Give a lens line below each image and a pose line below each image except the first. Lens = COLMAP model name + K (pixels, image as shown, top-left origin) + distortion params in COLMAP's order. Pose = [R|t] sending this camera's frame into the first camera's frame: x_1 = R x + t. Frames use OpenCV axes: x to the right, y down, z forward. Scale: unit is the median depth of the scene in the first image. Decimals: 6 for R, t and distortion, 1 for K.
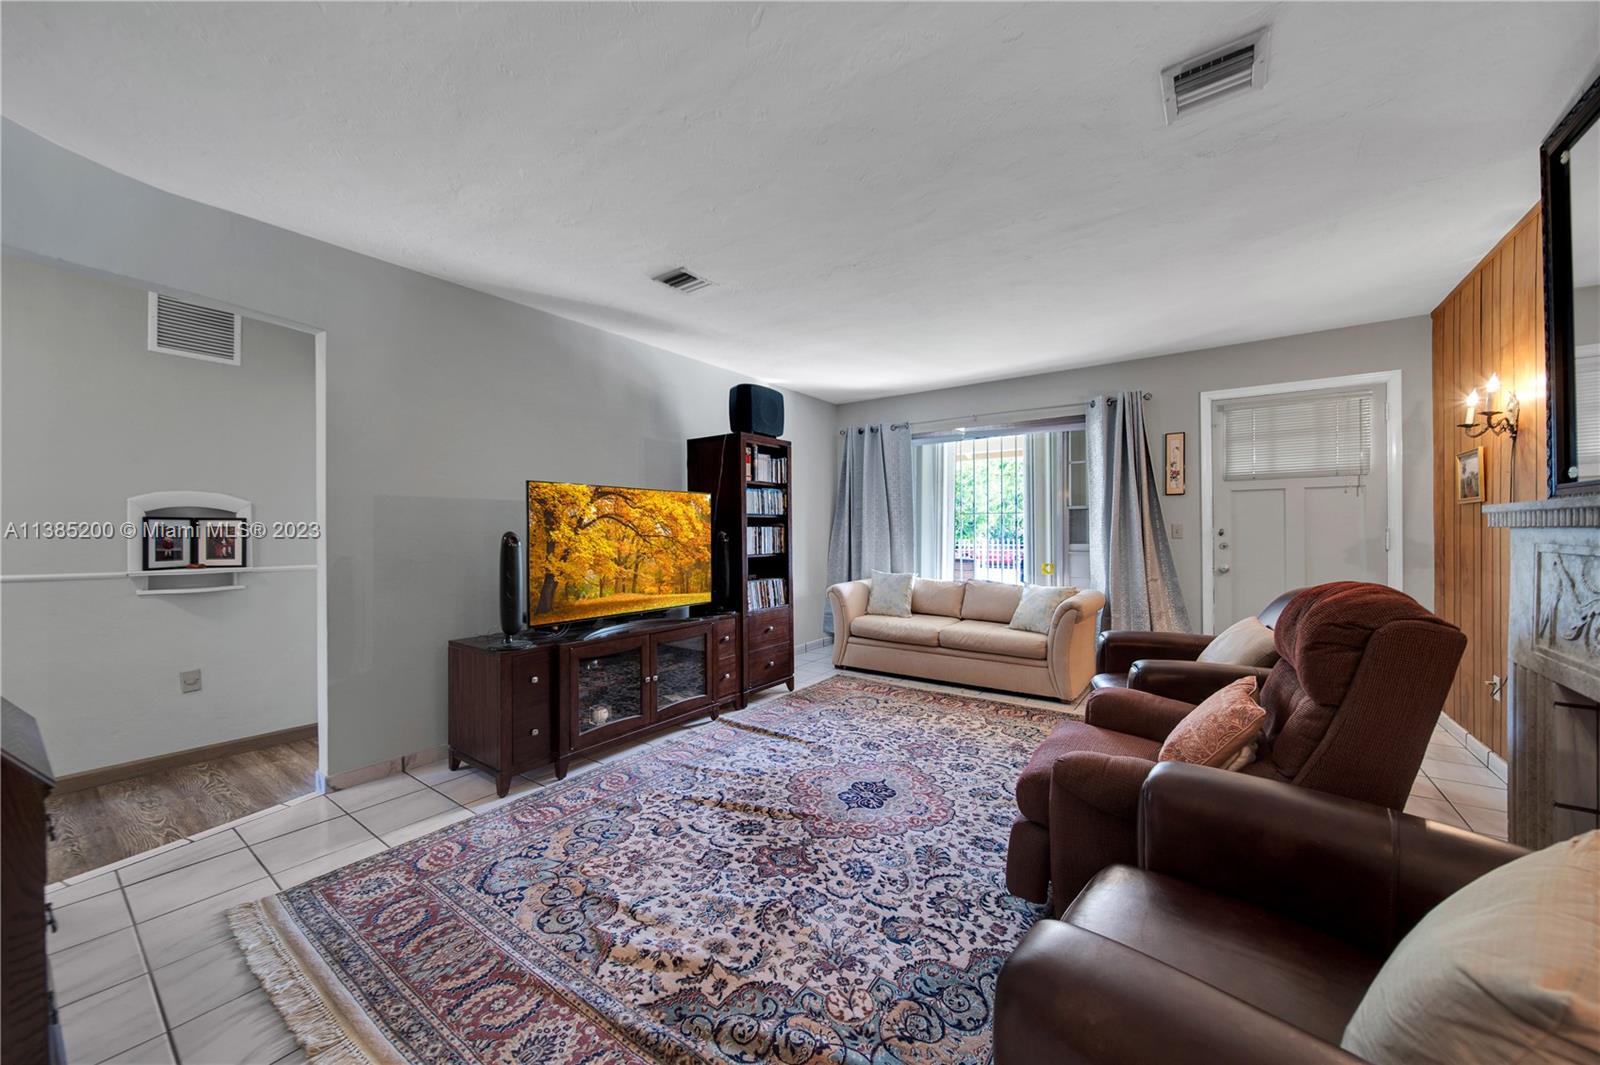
lens RADIAL K [[577.2, 0, 814.9], [0, 577.2, 528.2], [0, 0, 1]] dist [-0.002008, -0.000120]
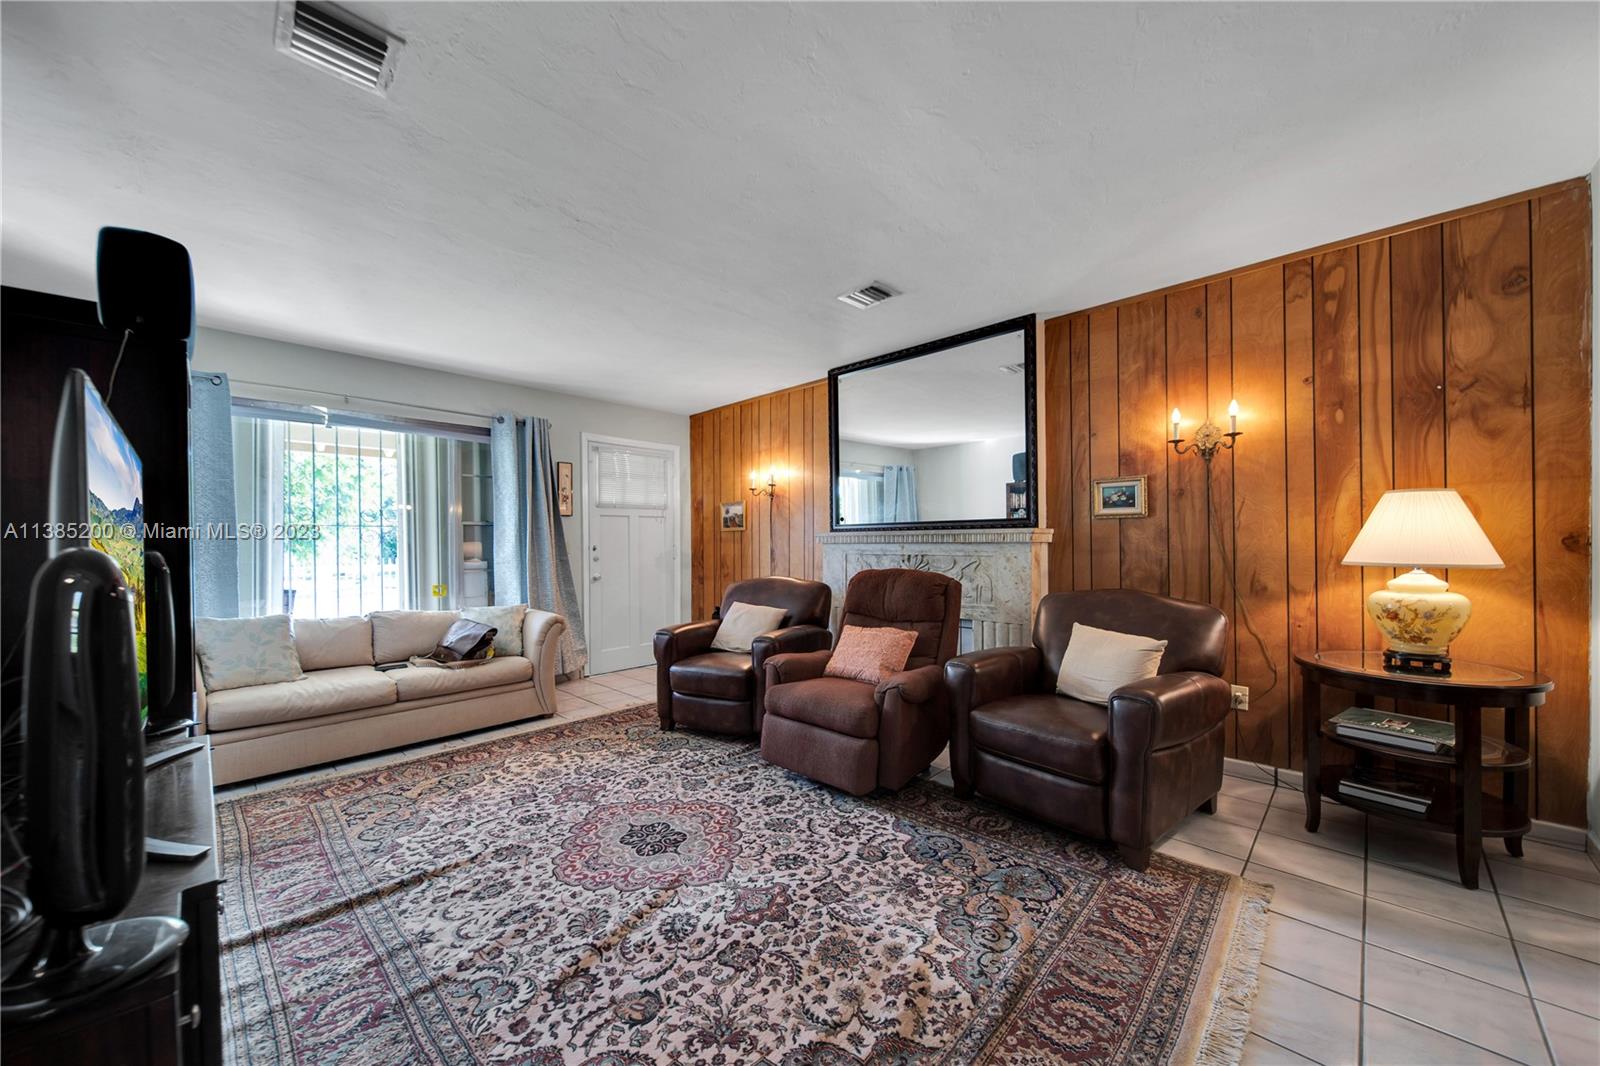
lens RADIAL K [[577.2, 0, 787.6], [0, 577.2, 544.2], [0, 0, 1]] dist [-0.002008, -0.000120]
pose [[0.164746, 0.001575, 0.986335, -0.670842], [0.003632, 0.999991, -0.002203, 0.004375], [-0.986329, 0.003945, 0.164739, 0.564857]]
